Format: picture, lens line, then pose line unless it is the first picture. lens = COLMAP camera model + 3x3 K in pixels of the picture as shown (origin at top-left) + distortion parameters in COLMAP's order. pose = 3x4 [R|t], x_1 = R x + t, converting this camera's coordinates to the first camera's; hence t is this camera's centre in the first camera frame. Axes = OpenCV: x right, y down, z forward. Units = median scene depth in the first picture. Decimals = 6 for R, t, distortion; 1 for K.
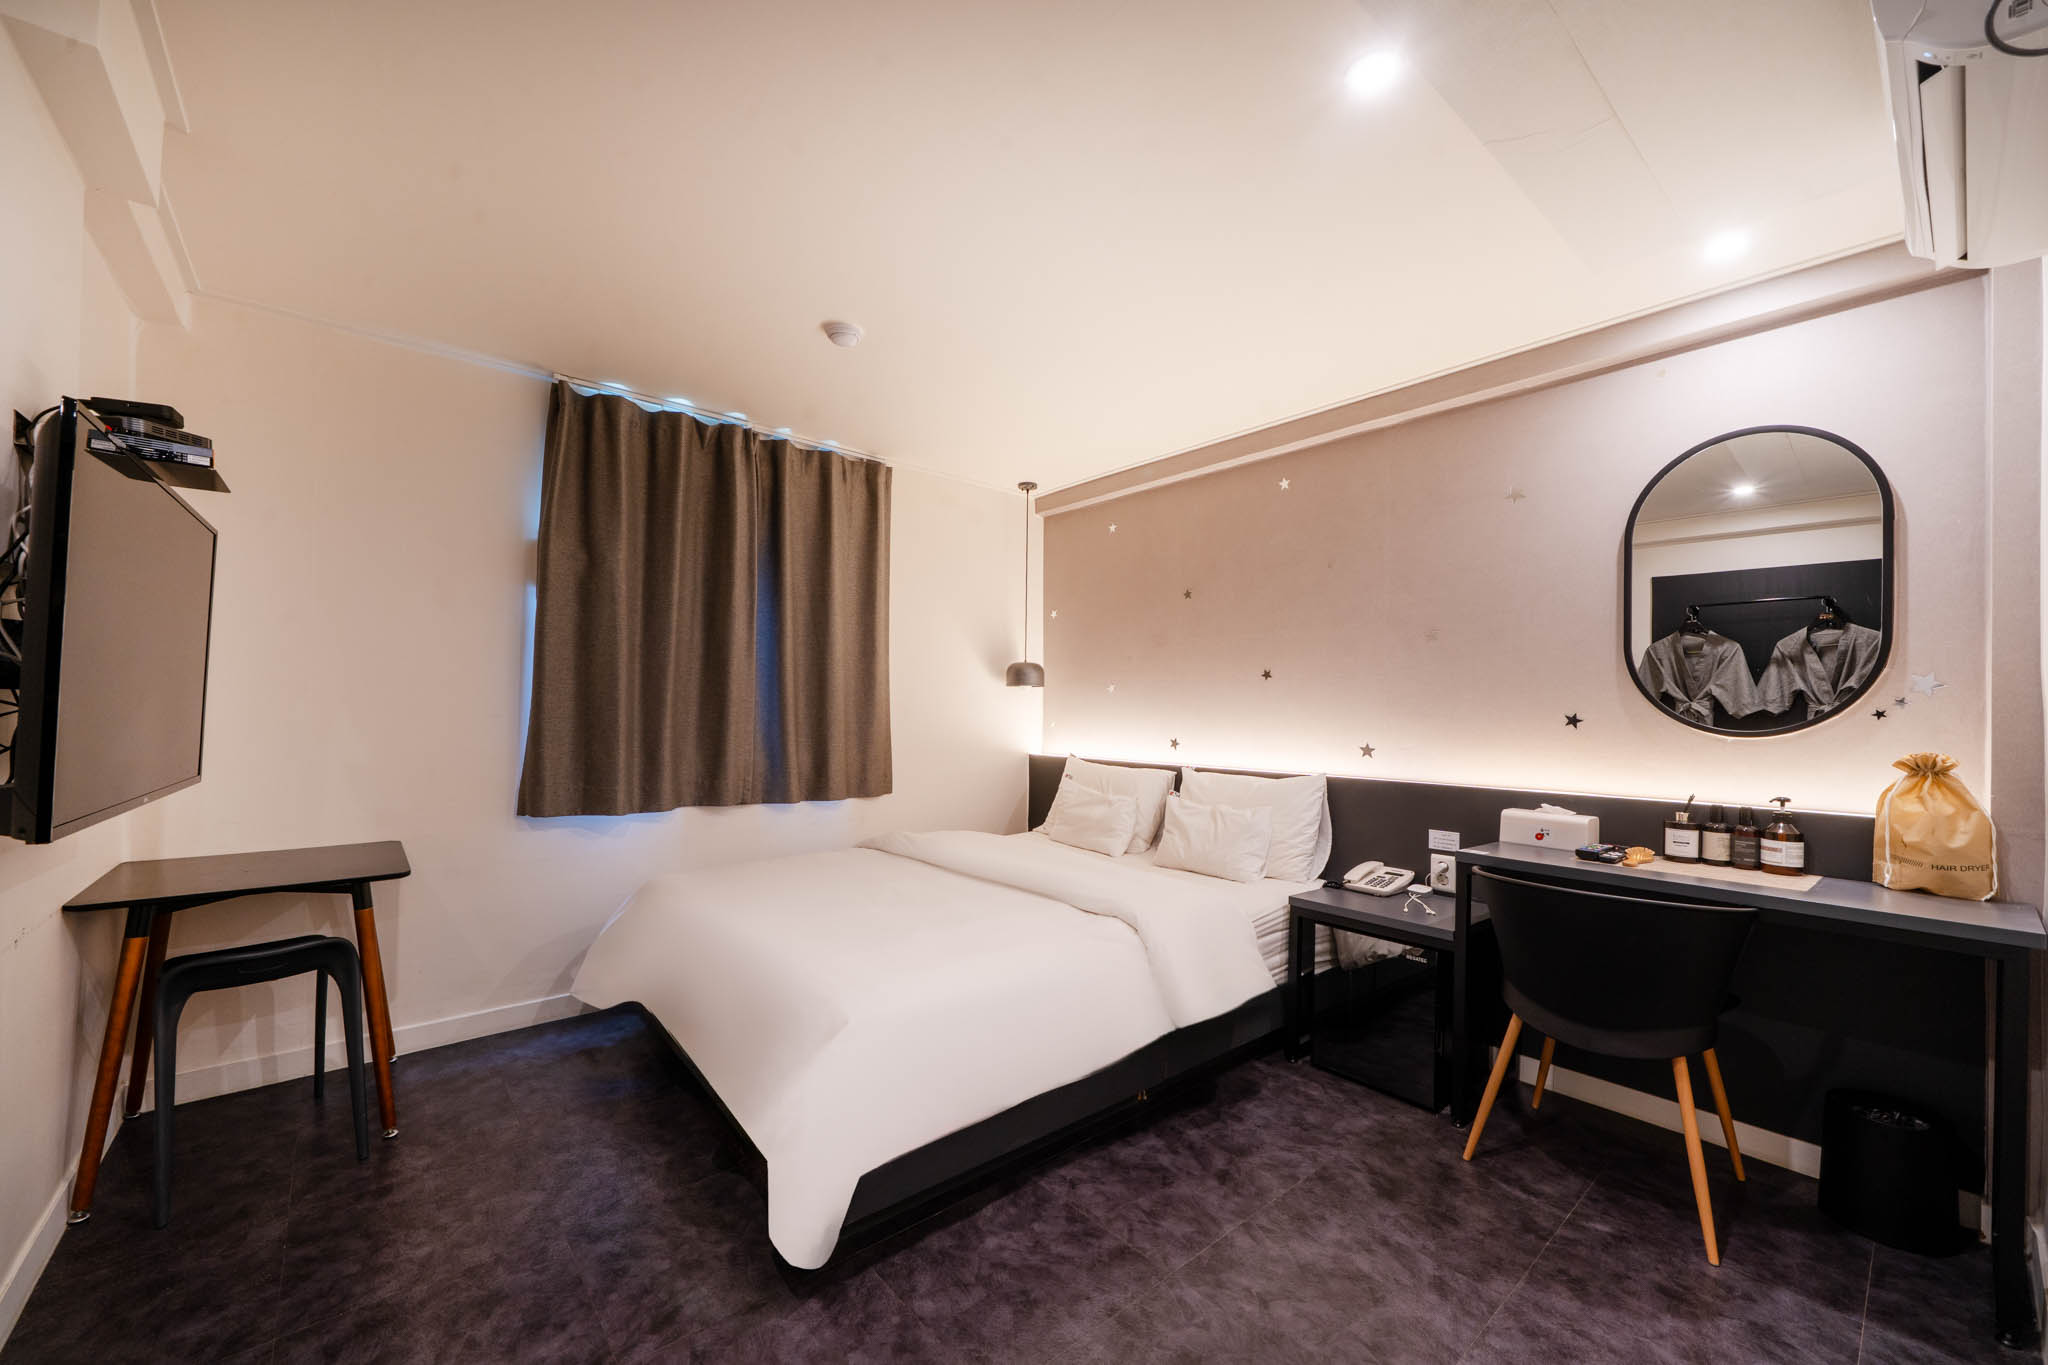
lens RADIAL K [[736.2, 0, 1043.7], [0, 736.2, 714.6], [0, 0, 1]] dist [-0.006887, -0.000088]
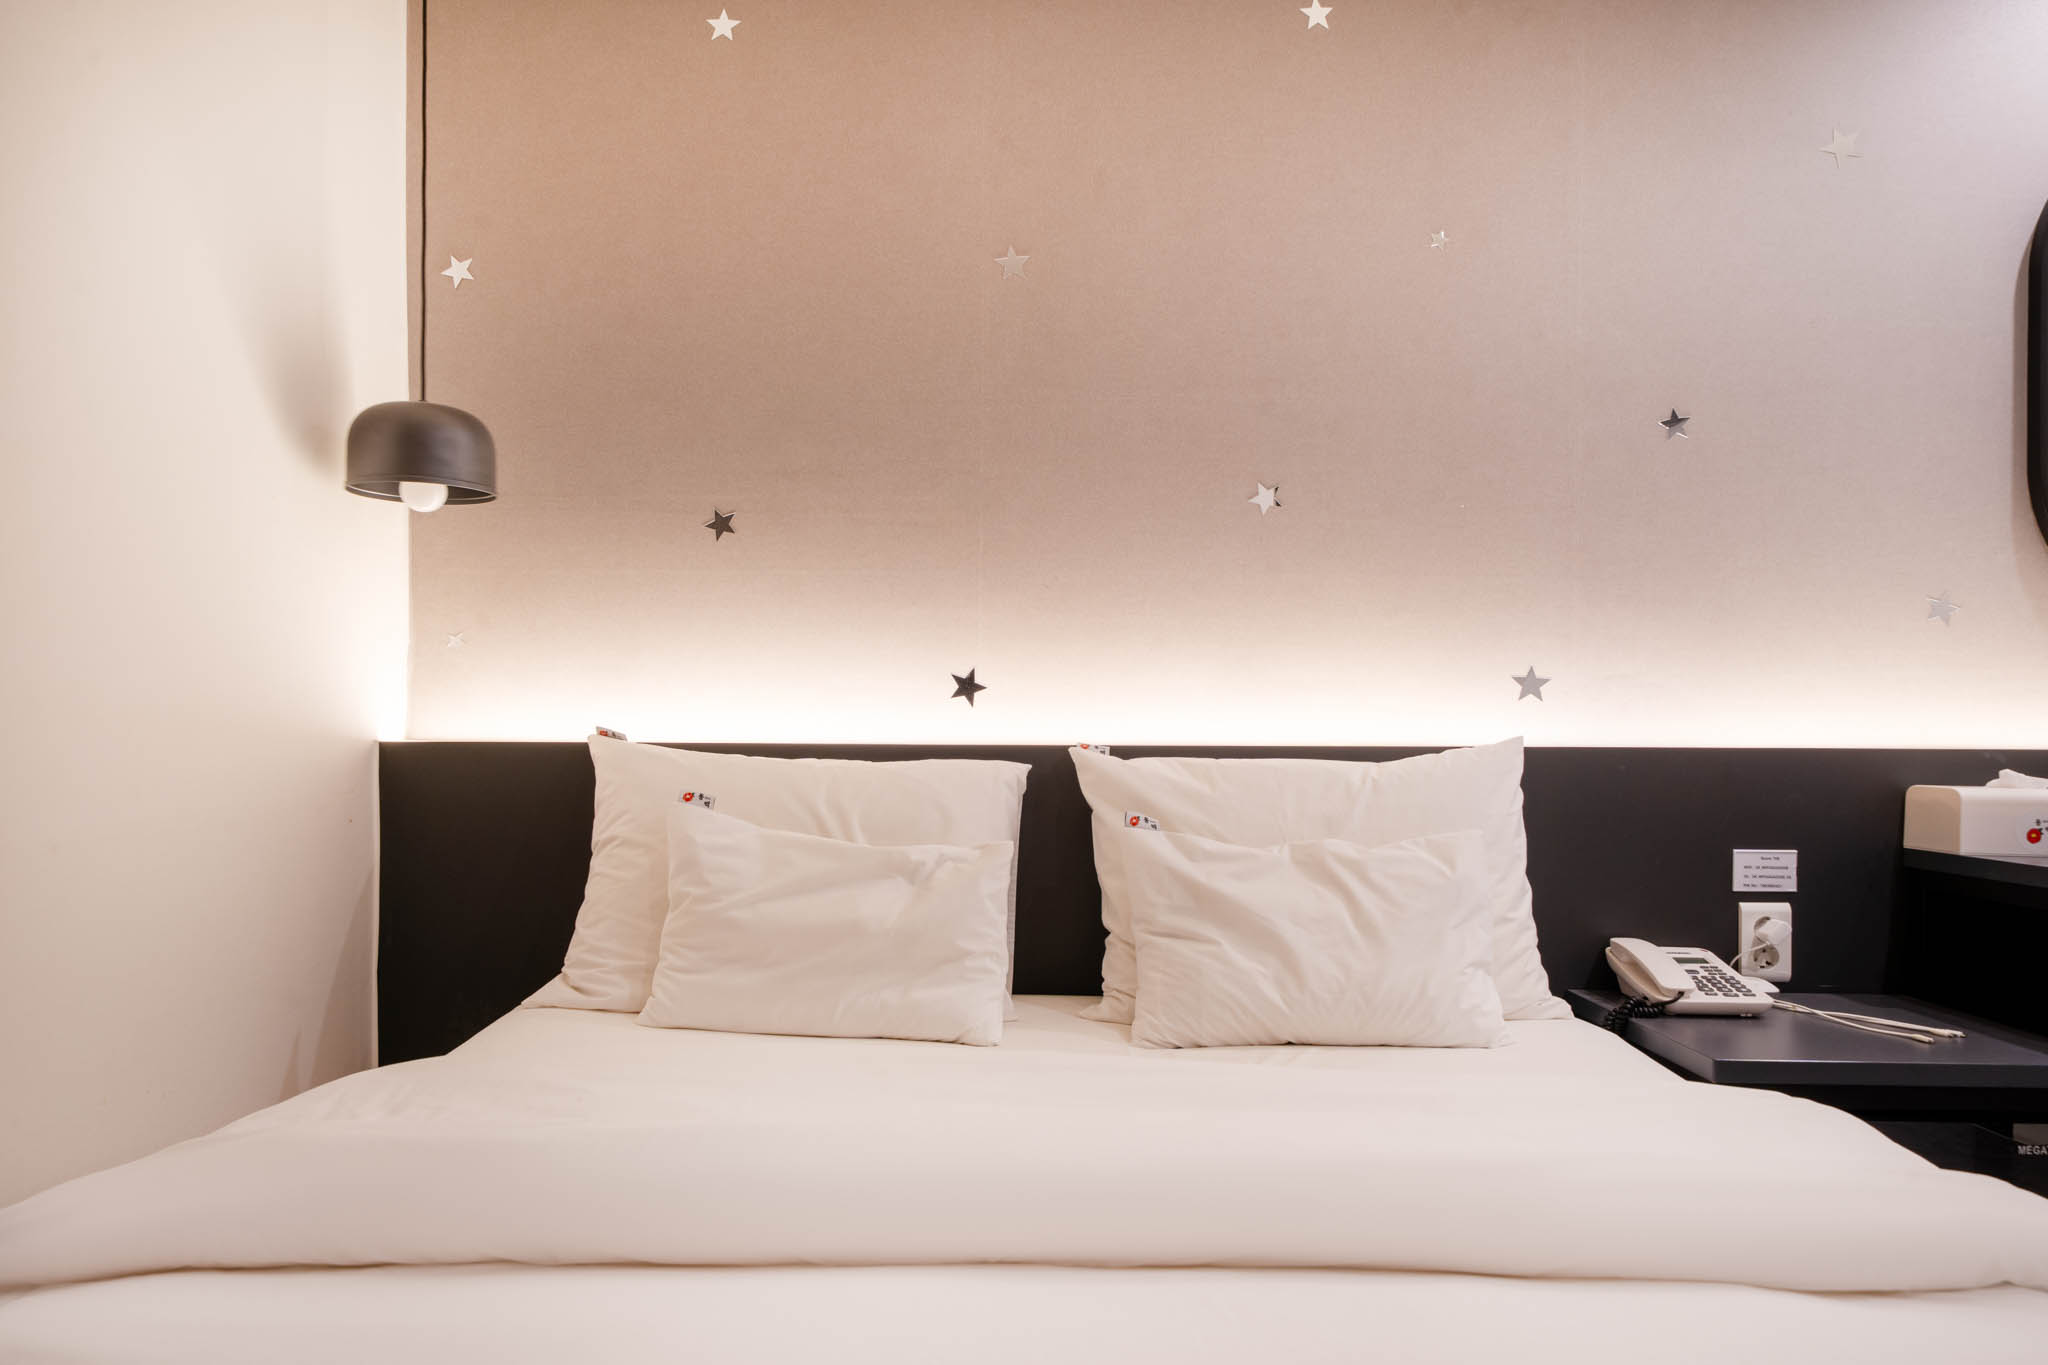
lens RADIAL K [[1390.5, 0, 1019.4], [0, 1390.5, 694.9], [0, 0, 1]] dist [0.004244, 0.002870]
pose [[0.682917, -0.003055, 0.730490, -0.823297], [0.003878, 0.999992, 0.000557, 0.124611], [-0.730486, 0.002452, 0.682923, 1.538292]]
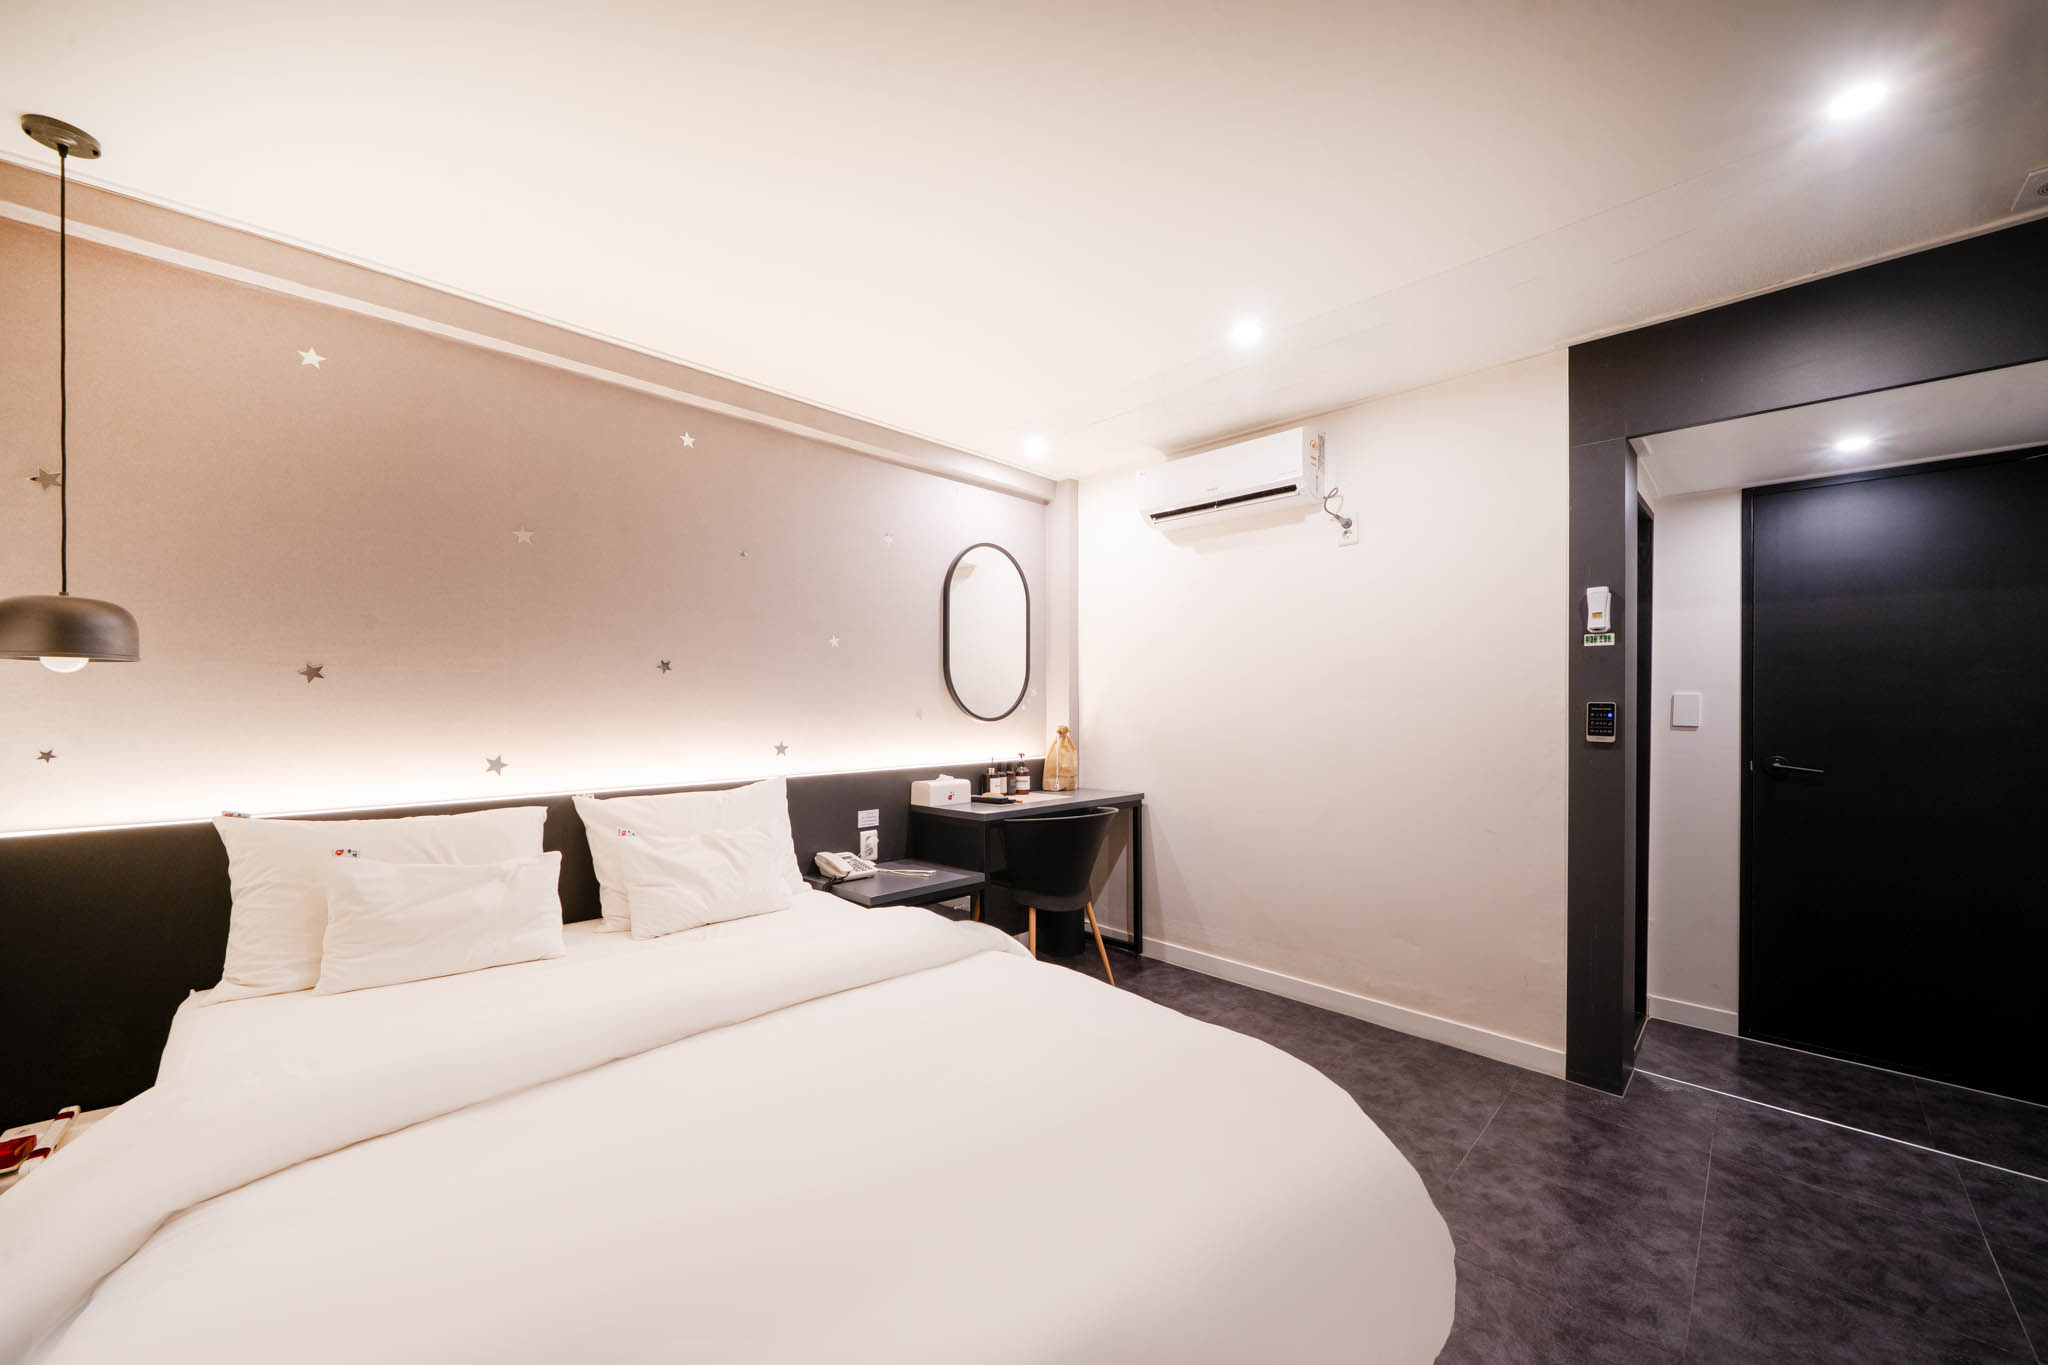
lens RADIAL K [[761.2, 0, 1013.4], [0, 761.2, 689.8], [0, 0, 1]] dist [-0.001499, -0.000111]
pose [[-0.037301, 0.001414, 0.999303, -1.425654], [-0.000710, 0.999999, -0.001441, -0.070644], [-0.999304, -0.000763, -0.037300, 1.669522]]
